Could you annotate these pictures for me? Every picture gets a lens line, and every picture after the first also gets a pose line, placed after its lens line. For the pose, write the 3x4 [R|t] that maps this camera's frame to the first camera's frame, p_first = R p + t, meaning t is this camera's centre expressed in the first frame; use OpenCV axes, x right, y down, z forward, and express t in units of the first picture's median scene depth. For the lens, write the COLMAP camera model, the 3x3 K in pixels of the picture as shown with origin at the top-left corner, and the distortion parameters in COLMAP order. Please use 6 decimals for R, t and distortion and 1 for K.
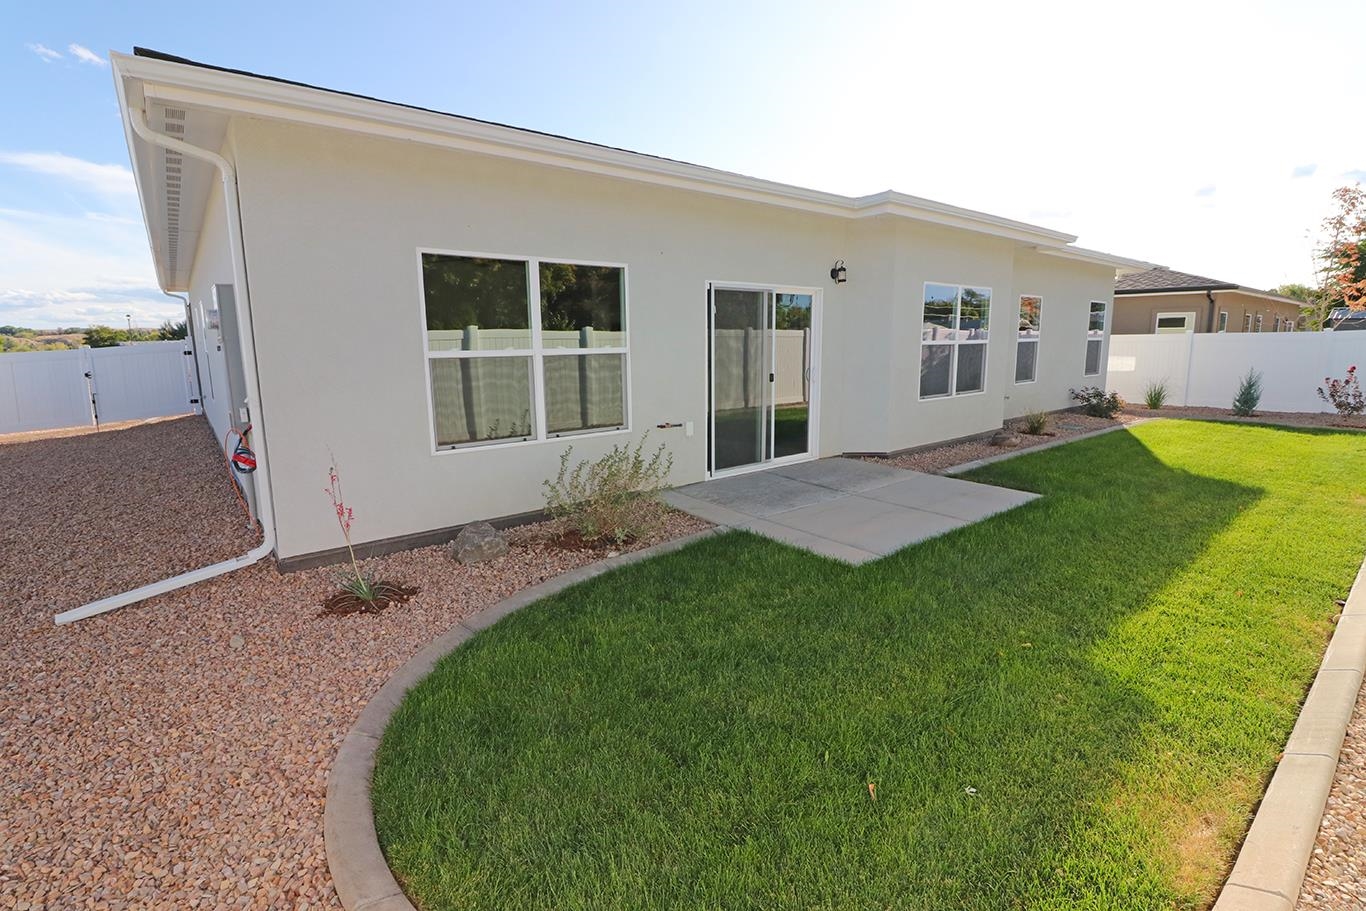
lens RADIAL K [[628.9, 0, 675.7], [0, 628.9, 449.1], [0, 0, 1]] dist [-0.020983, -0.000774]
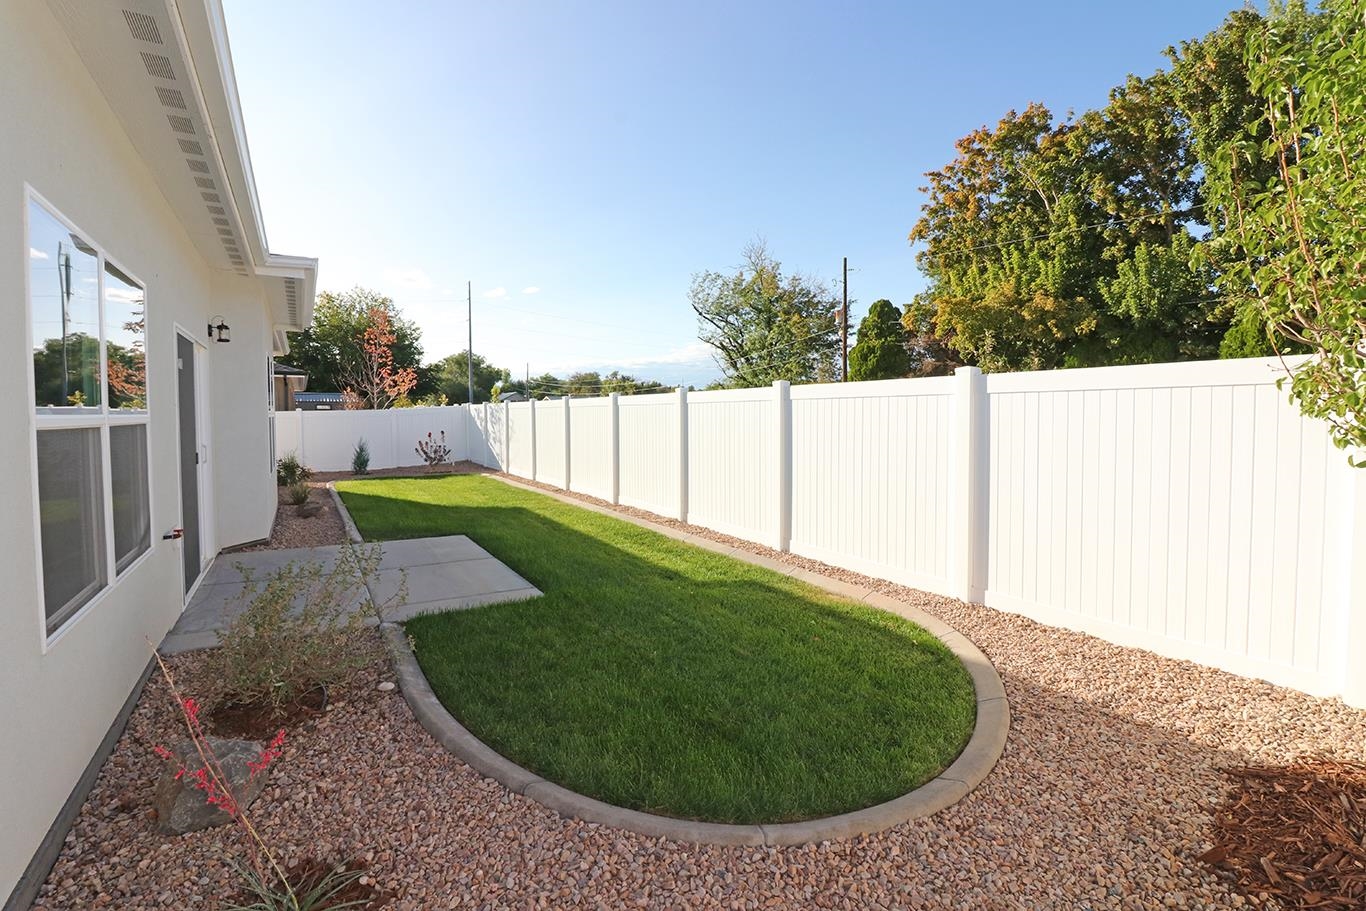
lens RADIAL K [[628.9, 0, 676.7], [0, 628.9, 446.5], [0, 0, 1]] dist [-0.020983, -0.000774]
pose [[0.135011, -0.043792, 0.989876, -0.780929], [0.174135, 0.984523, 0.019804, -0.067939], [-0.975422, 0.169698, 0.140547, 0.511476]]
